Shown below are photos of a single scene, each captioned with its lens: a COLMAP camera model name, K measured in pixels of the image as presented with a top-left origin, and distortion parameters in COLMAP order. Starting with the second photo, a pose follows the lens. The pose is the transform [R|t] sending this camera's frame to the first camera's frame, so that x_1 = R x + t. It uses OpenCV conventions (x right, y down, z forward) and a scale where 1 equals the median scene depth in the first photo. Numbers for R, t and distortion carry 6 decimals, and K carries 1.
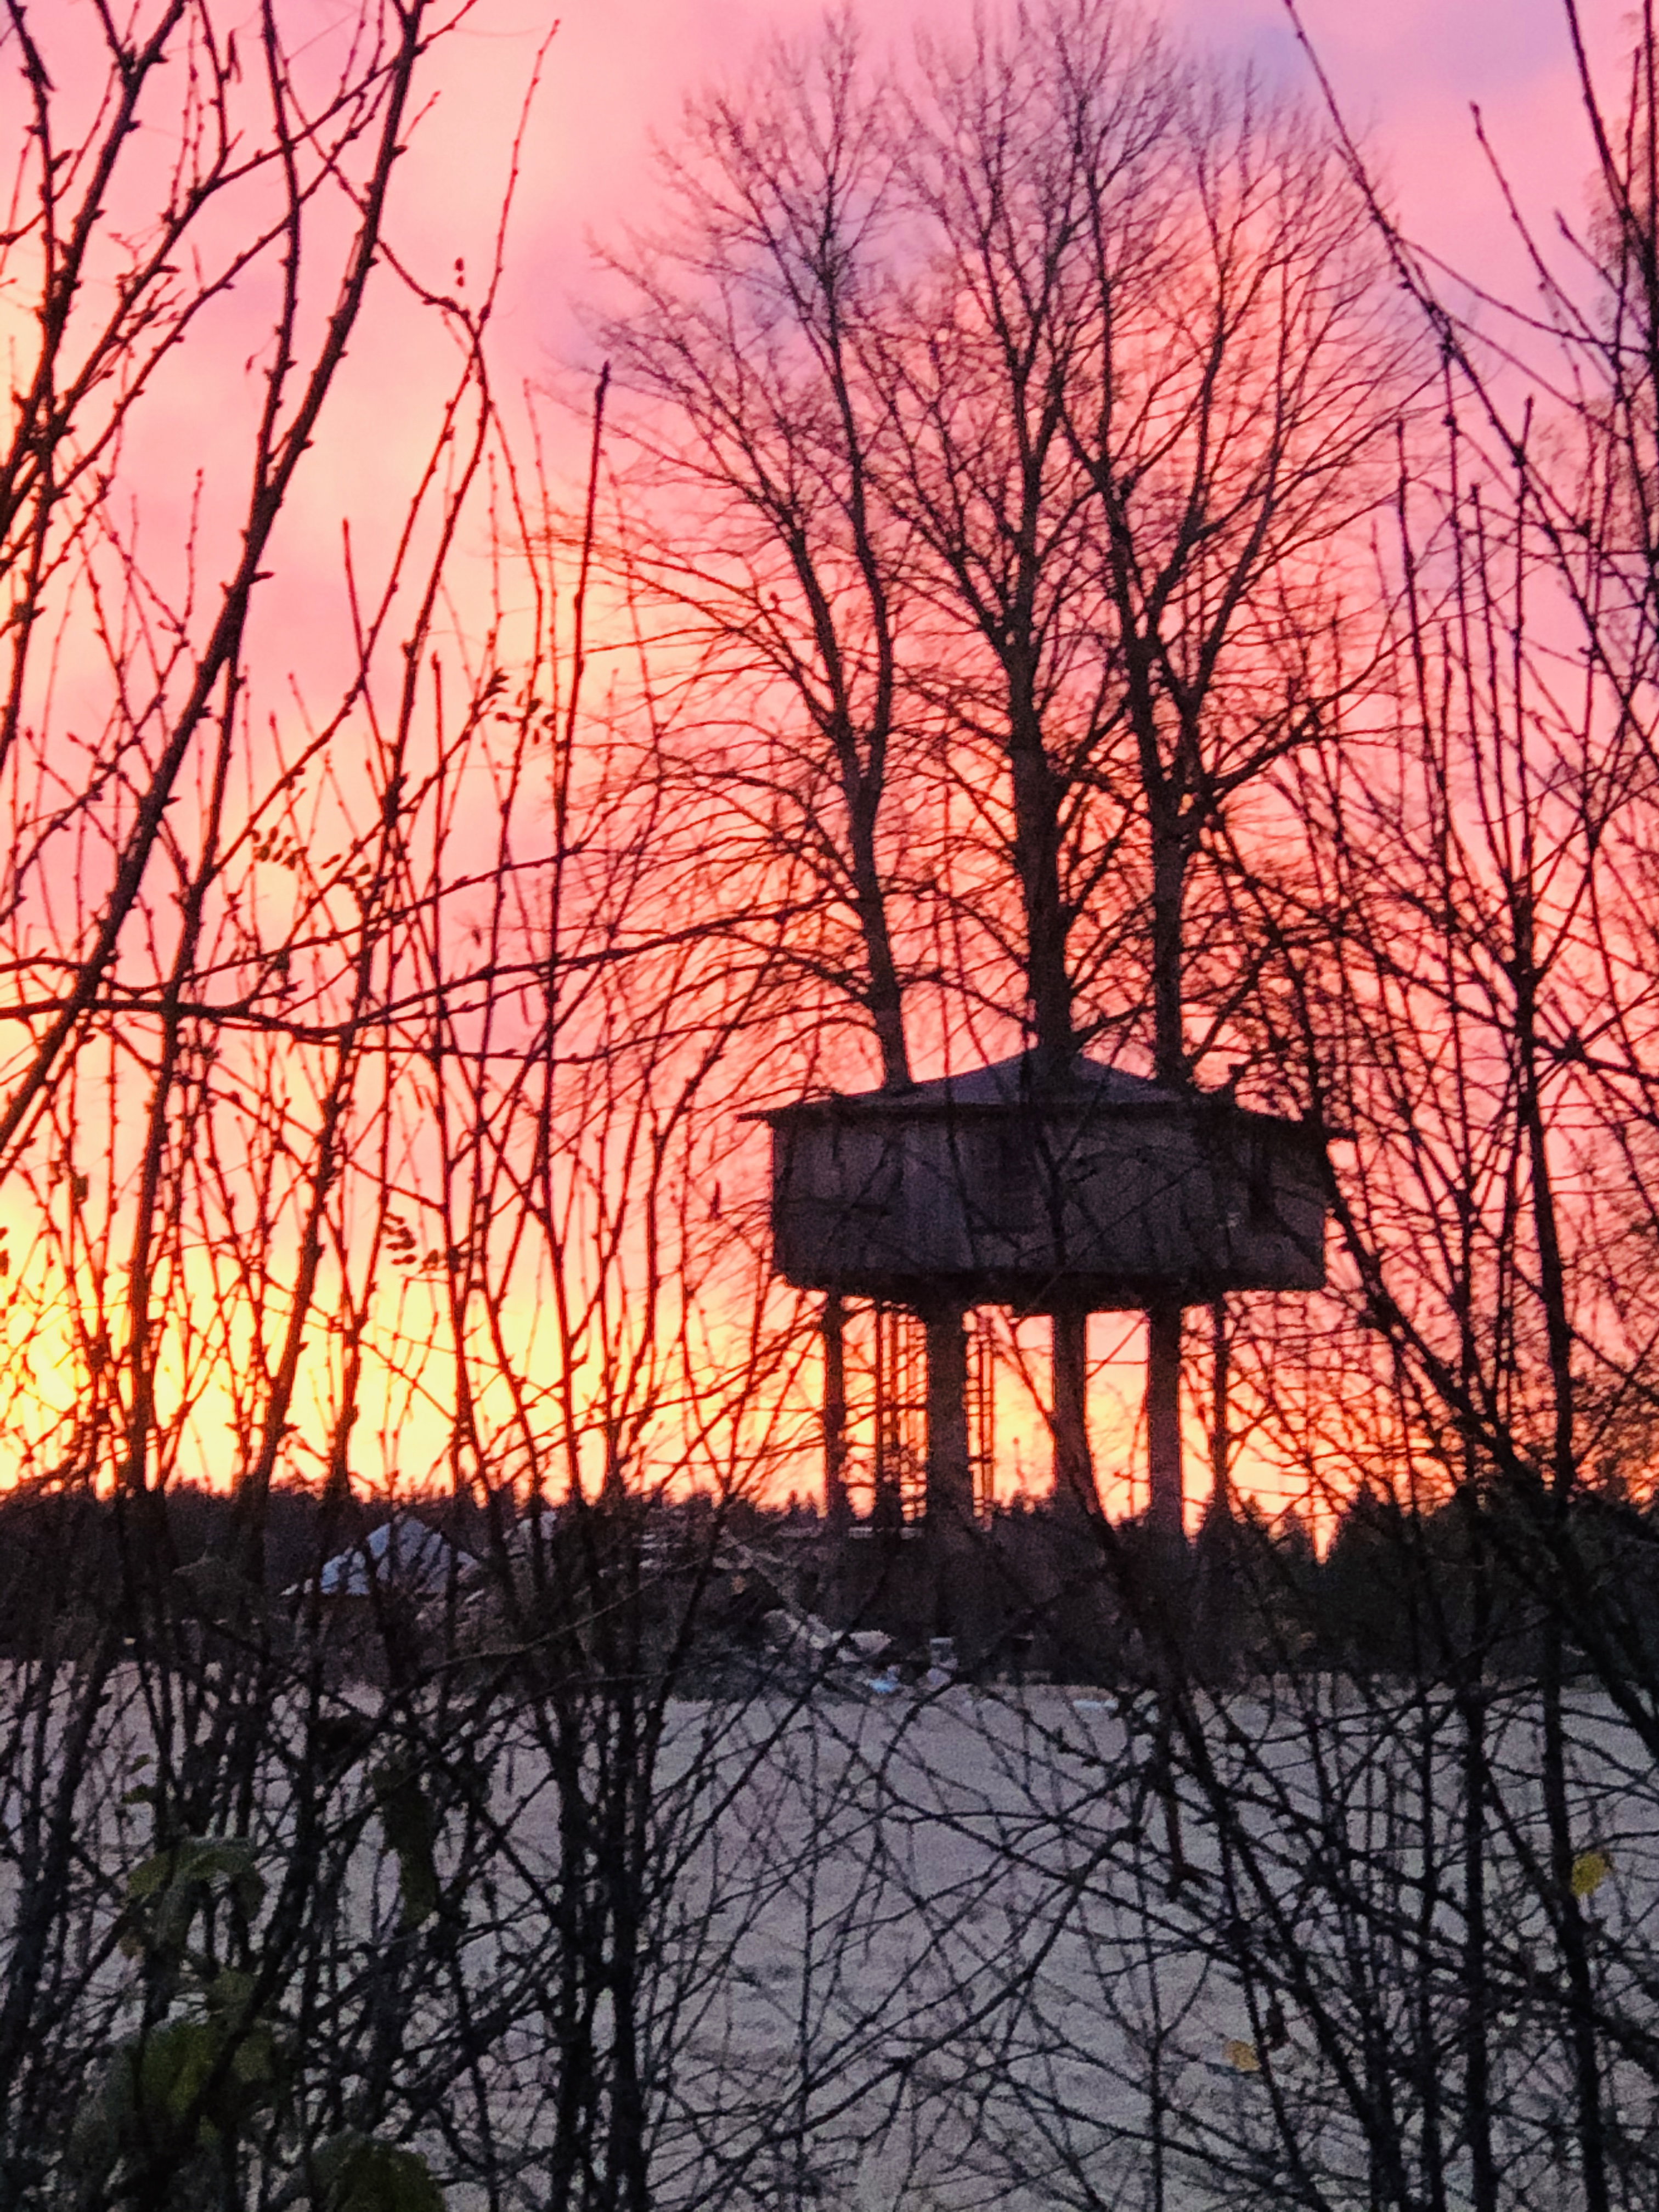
lens RADIAL K [[8361.8, 0, 829.5], [0, 8361.8, 1106.0], [0, 0, 1]] dist [-0.003912, -0.058580]
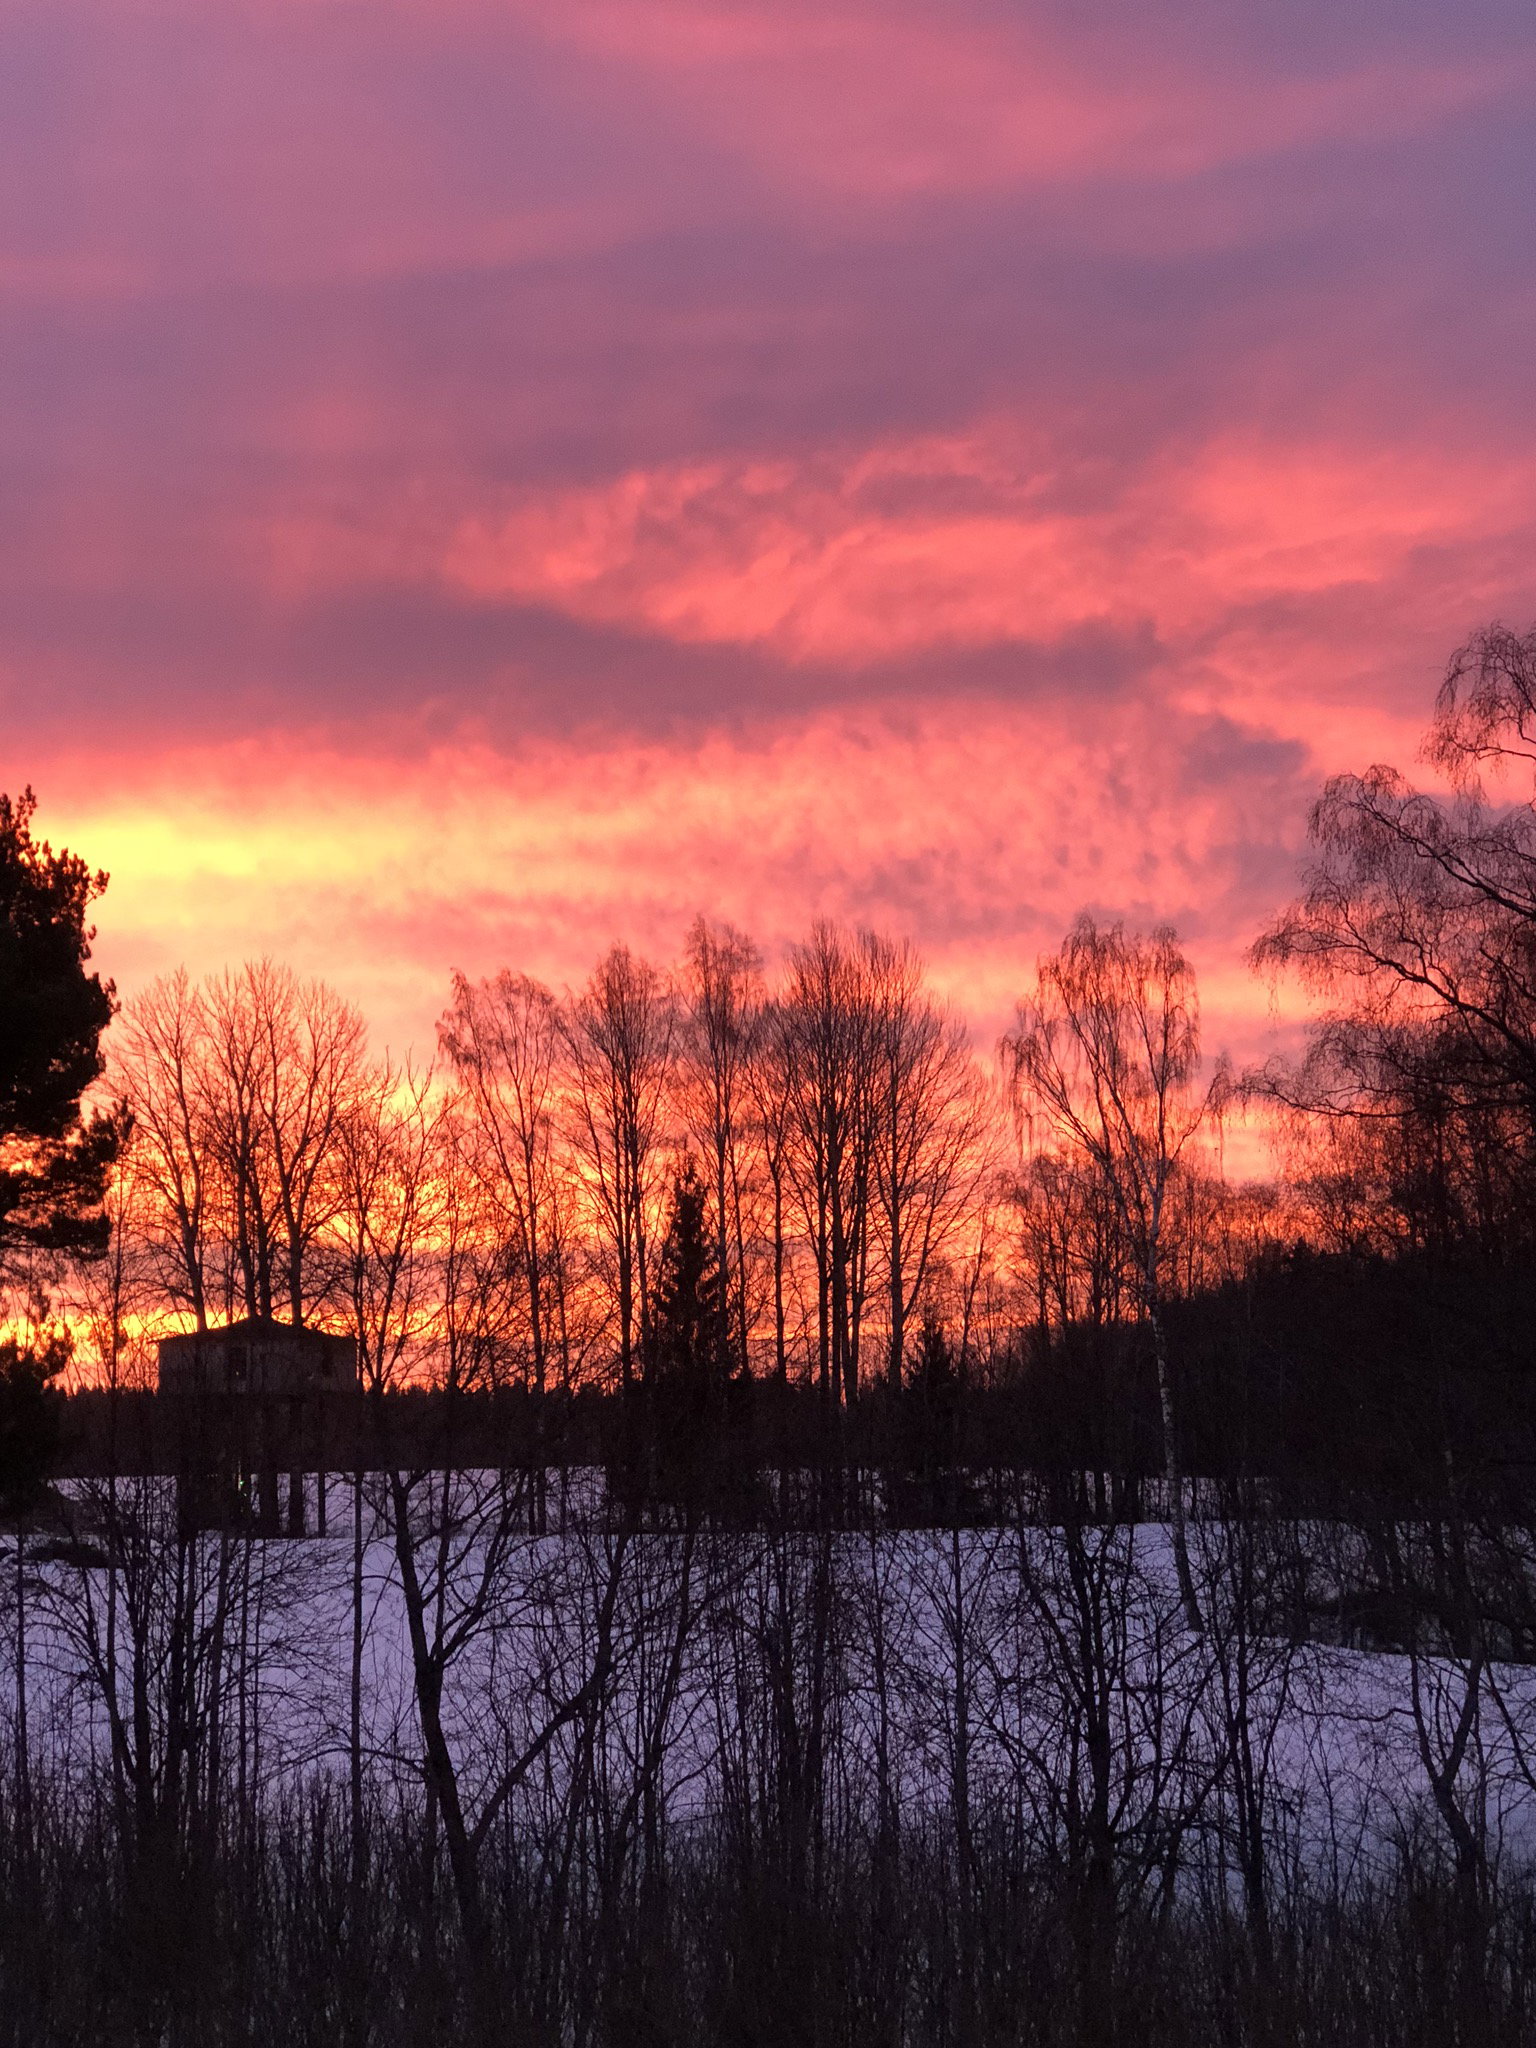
lens RADIAL K [[3458.4, 0, 768.0], [0, 3458.4, 1024.0], [0, 0, 1]] dist [0.472860, -3.280644]
pose [[0.985706, 0.005085, 0.168397, -0.004035], [0.009937, 0.996050, -0.088242, 0.001085], [-0.168180, 0.088654, 0.981762, -0.340032]]
